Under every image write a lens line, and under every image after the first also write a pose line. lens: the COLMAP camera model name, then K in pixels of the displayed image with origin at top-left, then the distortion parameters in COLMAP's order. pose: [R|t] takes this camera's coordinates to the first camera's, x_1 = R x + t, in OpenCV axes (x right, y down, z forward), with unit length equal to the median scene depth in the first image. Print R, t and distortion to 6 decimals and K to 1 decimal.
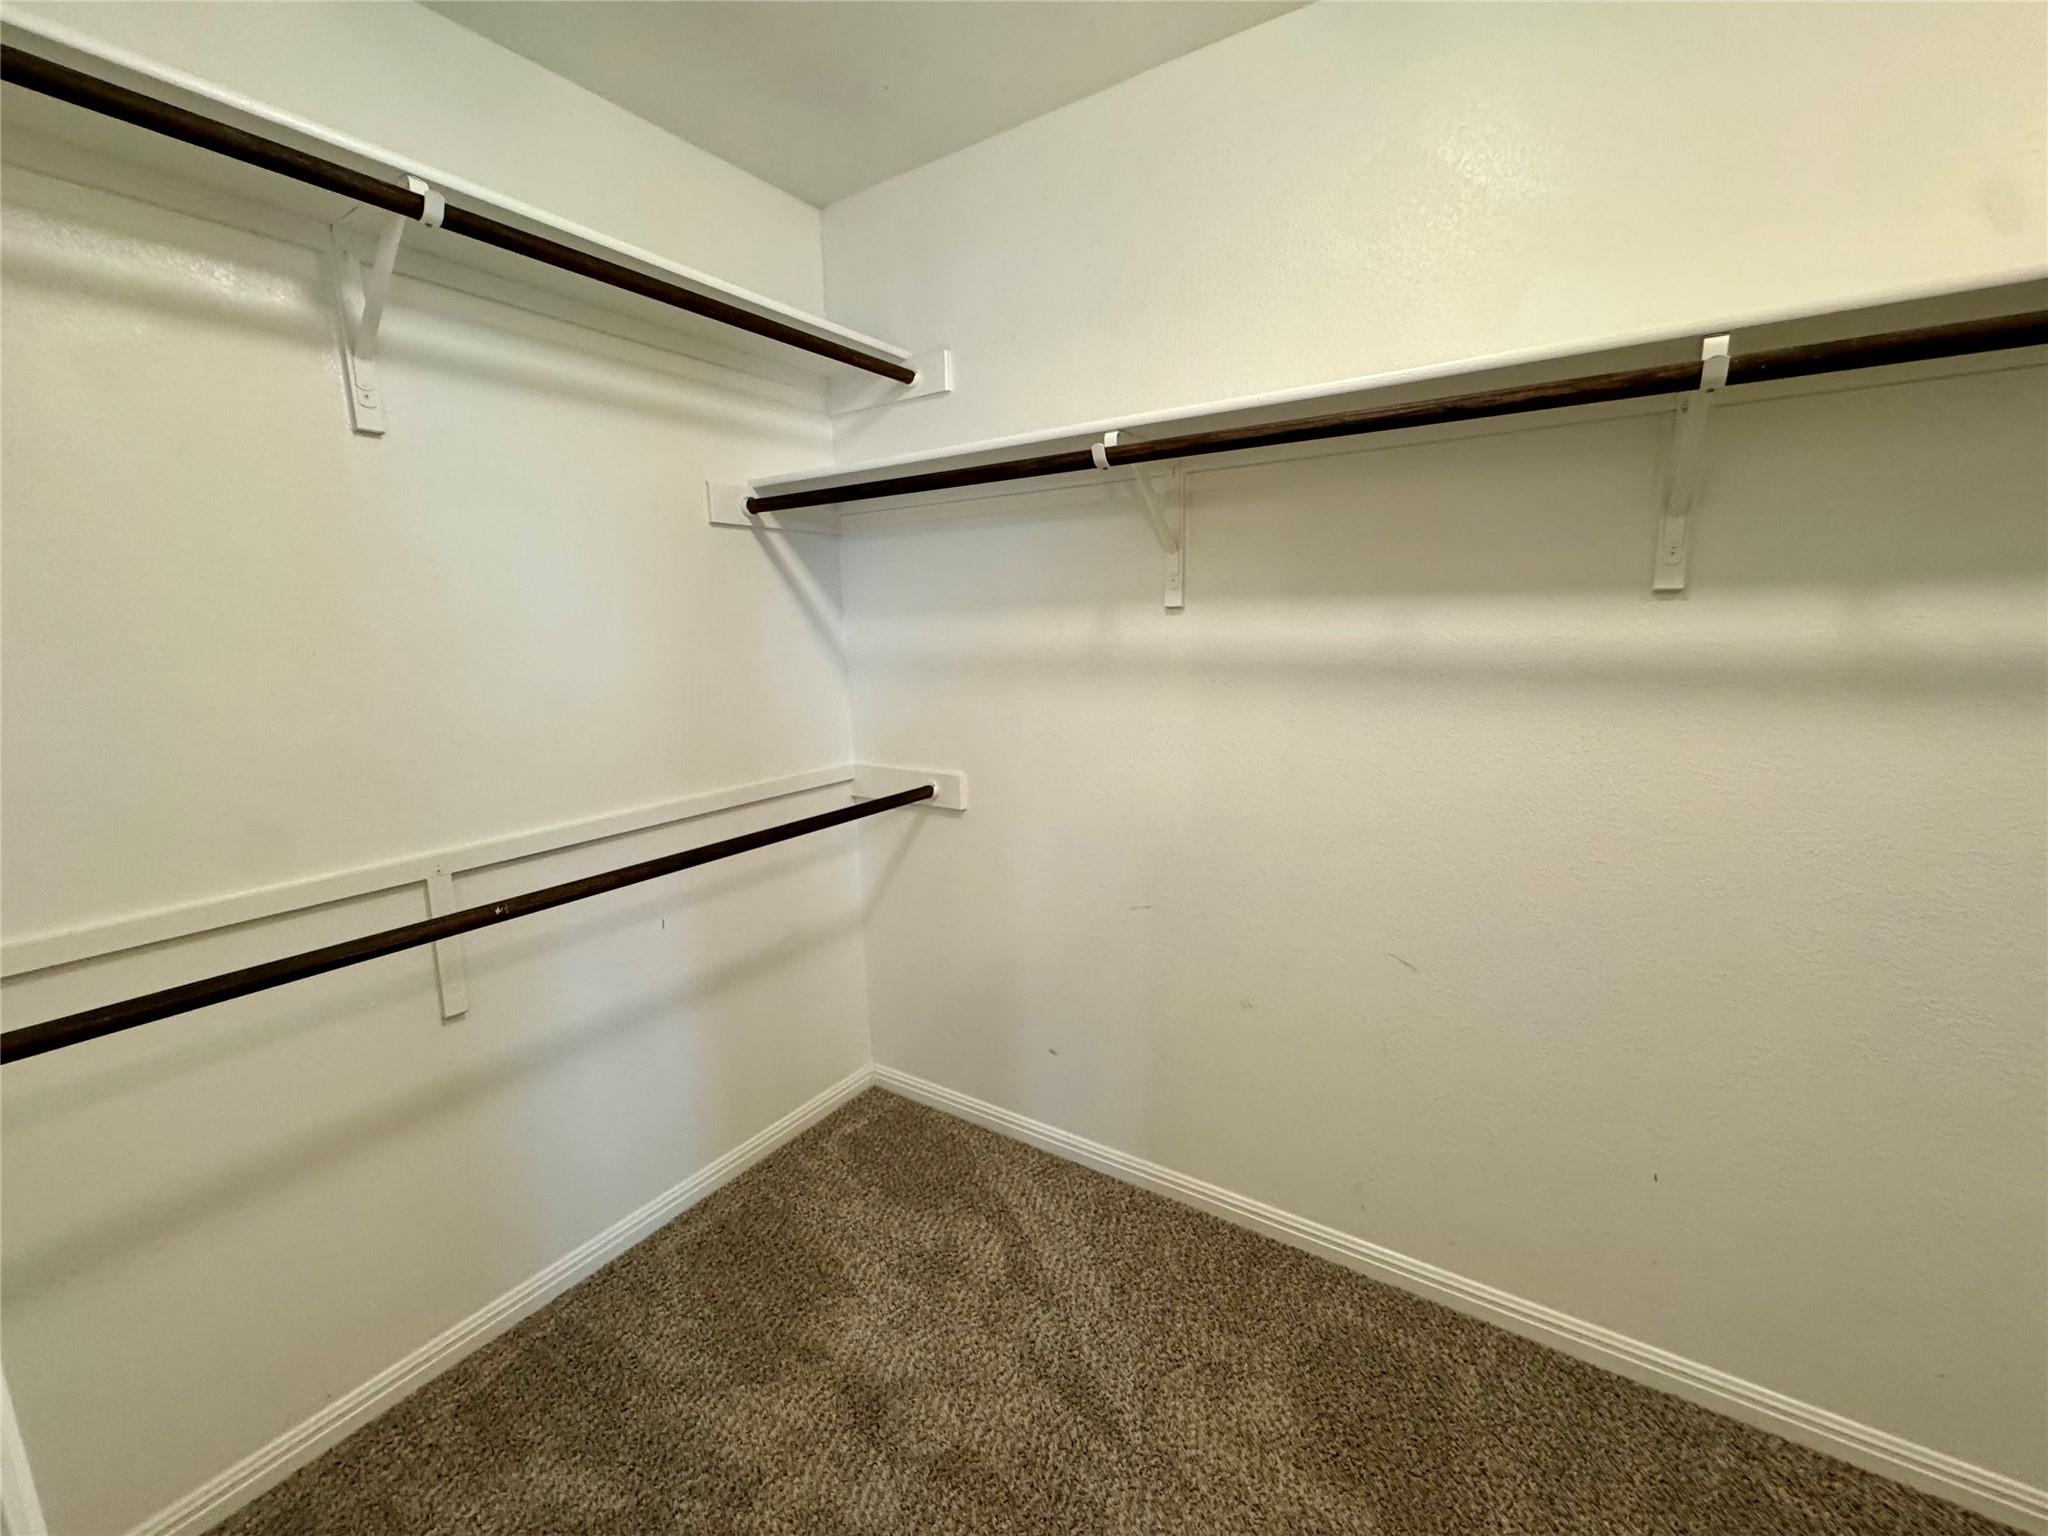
lens RADIAL K [[822.2, 0, 1026.9], [0, 822.2, 765.1], [0, 0, 1]] dist [-0.003827, 0.000490]
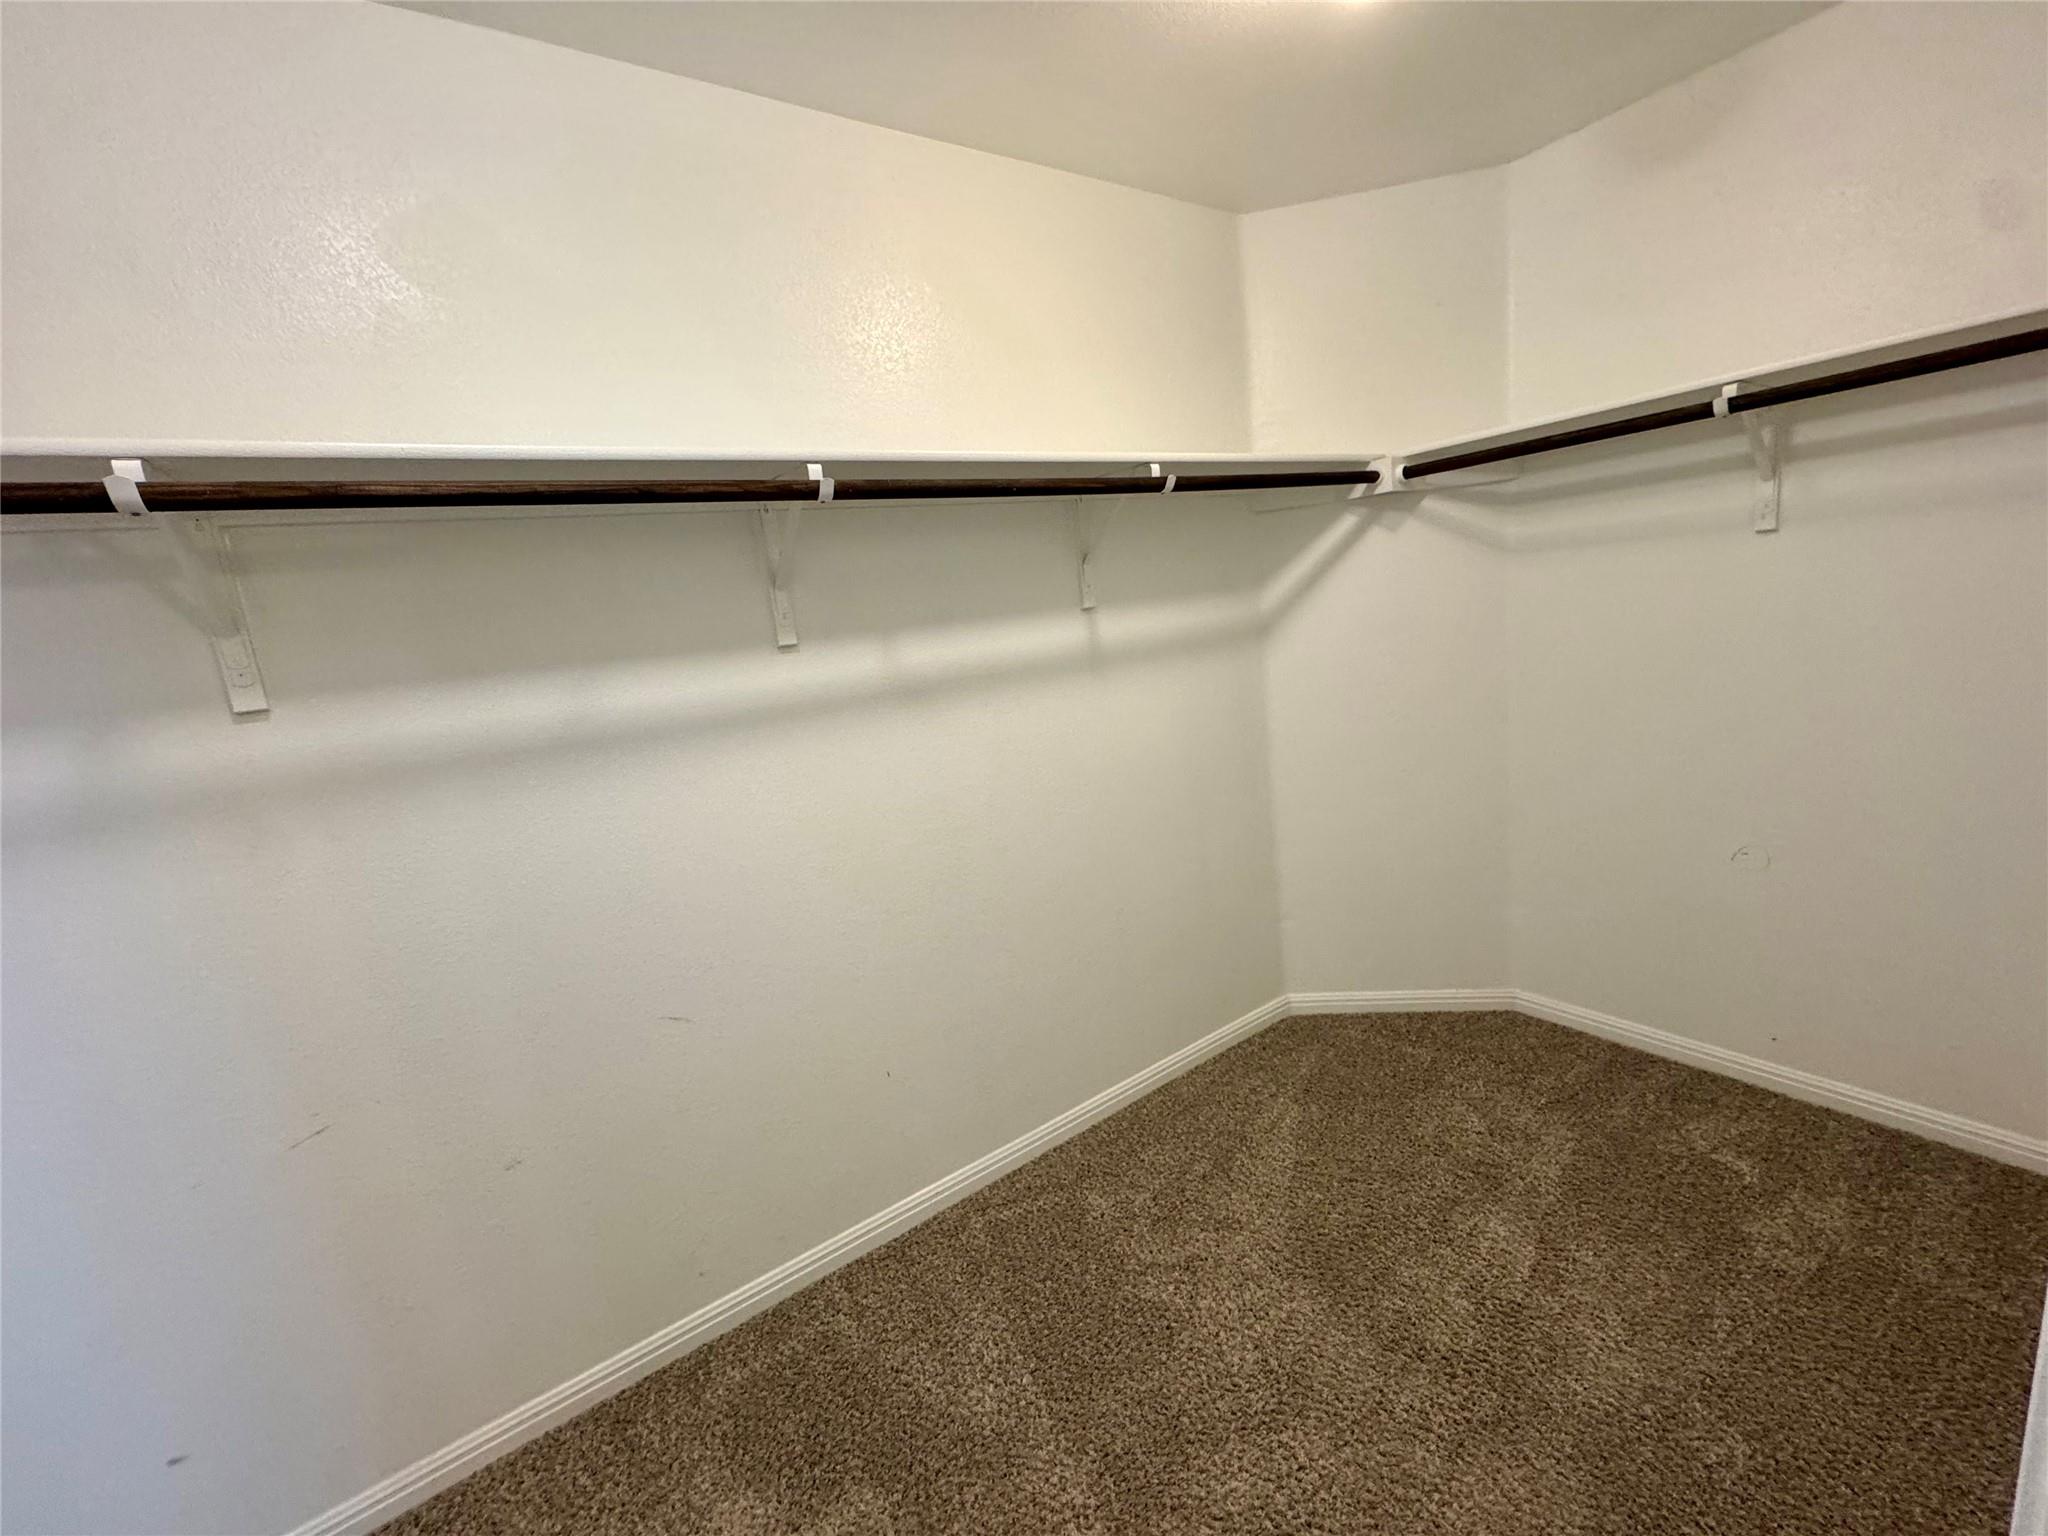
lens RADIAL K [[822.2, 0, 1026.9], [0, 822.2, 765.1], [0, 0, 1]] dist [-0.003827, 0.000490]
pose [[0.368161, -0.188782, 0.910395, -0.271226], [0.259907, 0.961030, 0.094177, -0.048435], [-0.892696, 0.201946, 0.402879, 0.152216]]
